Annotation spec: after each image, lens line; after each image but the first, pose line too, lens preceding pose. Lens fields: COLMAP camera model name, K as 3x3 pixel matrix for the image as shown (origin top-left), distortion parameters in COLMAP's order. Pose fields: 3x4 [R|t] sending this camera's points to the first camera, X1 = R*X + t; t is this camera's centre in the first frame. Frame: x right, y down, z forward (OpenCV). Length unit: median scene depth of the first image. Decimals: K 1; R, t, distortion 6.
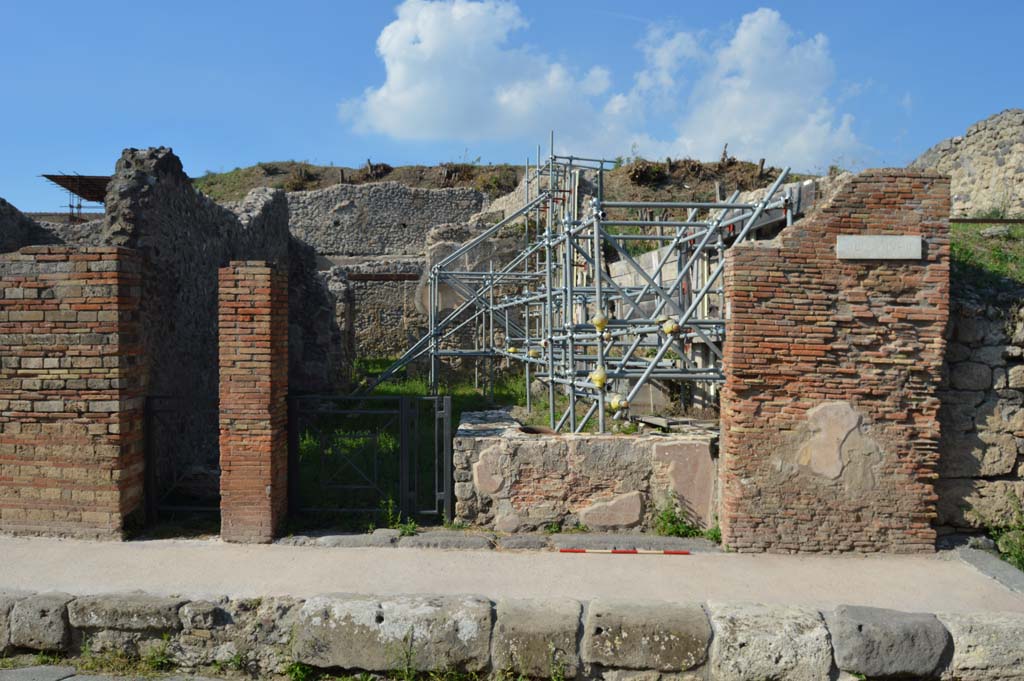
lens RADIAL K [[865.0, 0, 512.0], [0, 865.0, 340.5], [0, 0, 1]] dist [-0.073158, 0.010537]
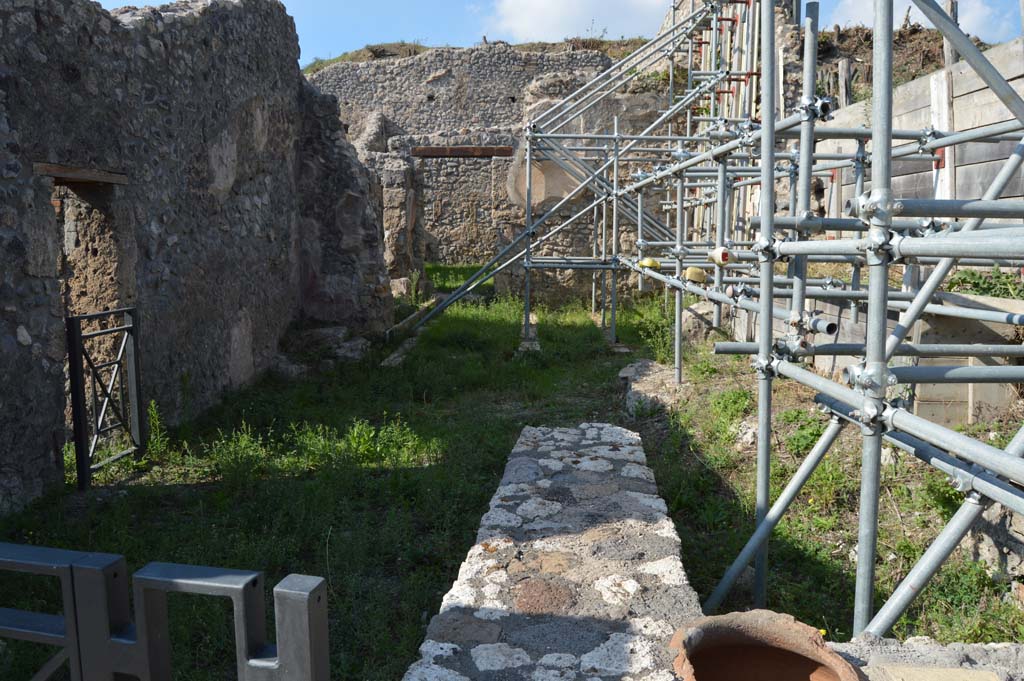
lens RADIAL K [[826.9, 0, 512.0], [0, 826.9, 340.5], [0, 0, 1]] dist [-0.076429, 0.005636]
pose [[0.987780, 0.024846, -0.153864, -0.007128], [-0.006272, 0.992749, 0.120044, -0.005498], [0.155730, -0.117612, 0.980773, 0.927381]]
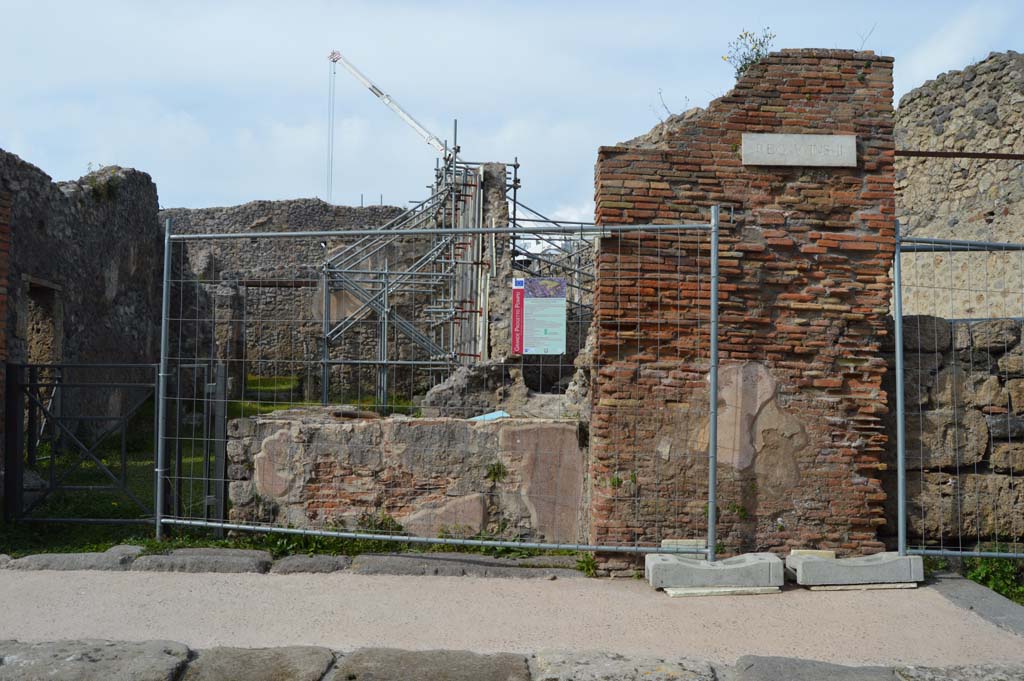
lens RADIAL K [[826.9, 0, 512.0], [0, 826.9, 340.5], [0, 0, 1]] dist [-0.076429, 0.005636]
pose [[0.998473, 0.004648, 0.055048, 0.145755], [-0.001905, 0.998758, -0.049779, 0.087112], [-0.055211, 0.049598, 0.997242, 0.322079]]
